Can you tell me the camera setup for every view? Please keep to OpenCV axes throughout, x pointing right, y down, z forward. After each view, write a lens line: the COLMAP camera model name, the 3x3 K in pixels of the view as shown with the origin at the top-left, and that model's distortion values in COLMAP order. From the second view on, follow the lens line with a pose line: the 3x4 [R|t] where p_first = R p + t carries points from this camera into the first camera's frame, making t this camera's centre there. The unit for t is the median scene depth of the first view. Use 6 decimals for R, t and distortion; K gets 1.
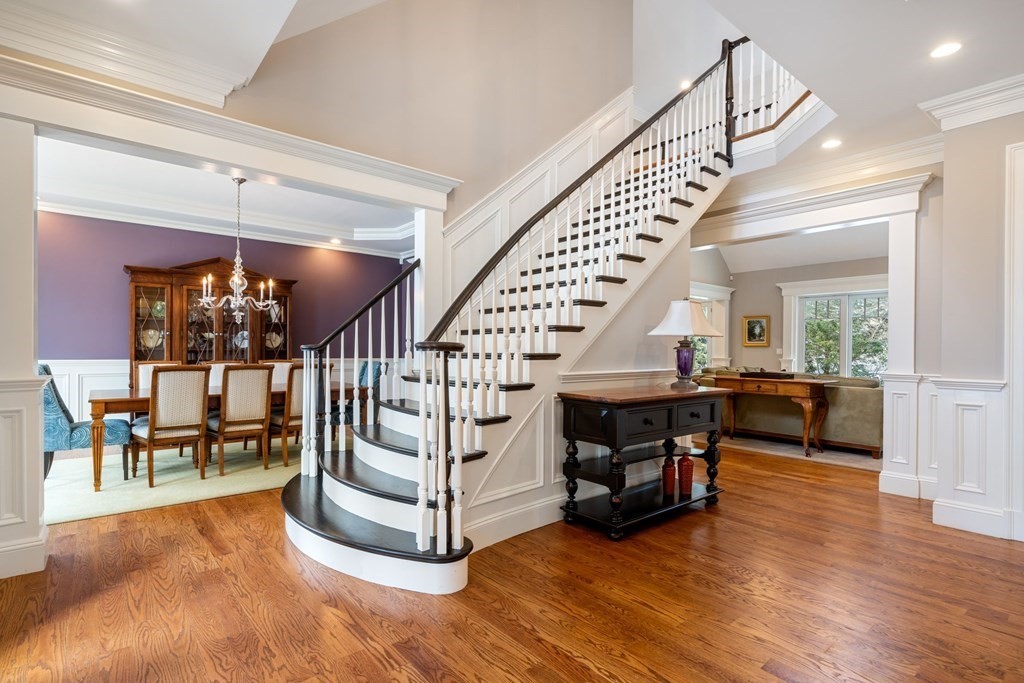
lens RADIAL K [[495.5, 0, 511.9], [0, 495.5, 346.0], [0, 0, 1]] dist [0.000904, 0.000197]
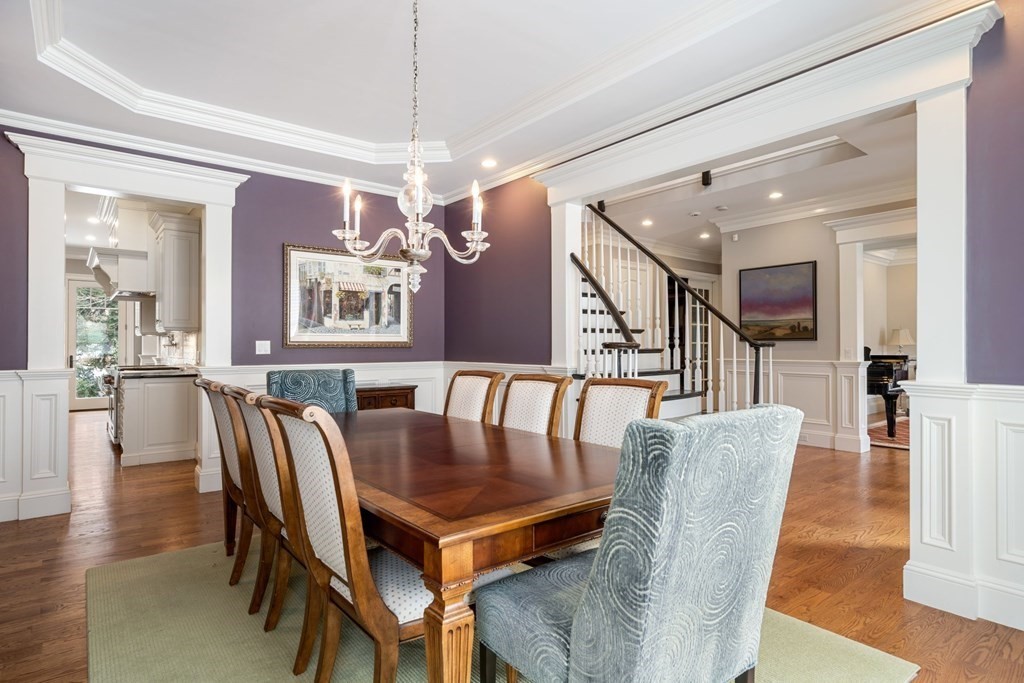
lens RADIAL K [[543.2, 0, 512.0], [0, 543.2, 341.5], [0, 0, 1]] dist [0.000004, 0.000215]
pose [[0.026827, 0.003774, 0.999633, -1.392746], [-0.002626, 0.999990, -0.003705, 0.002732], [-0.999637, -0.002526, 0.026837, 1.223527]]
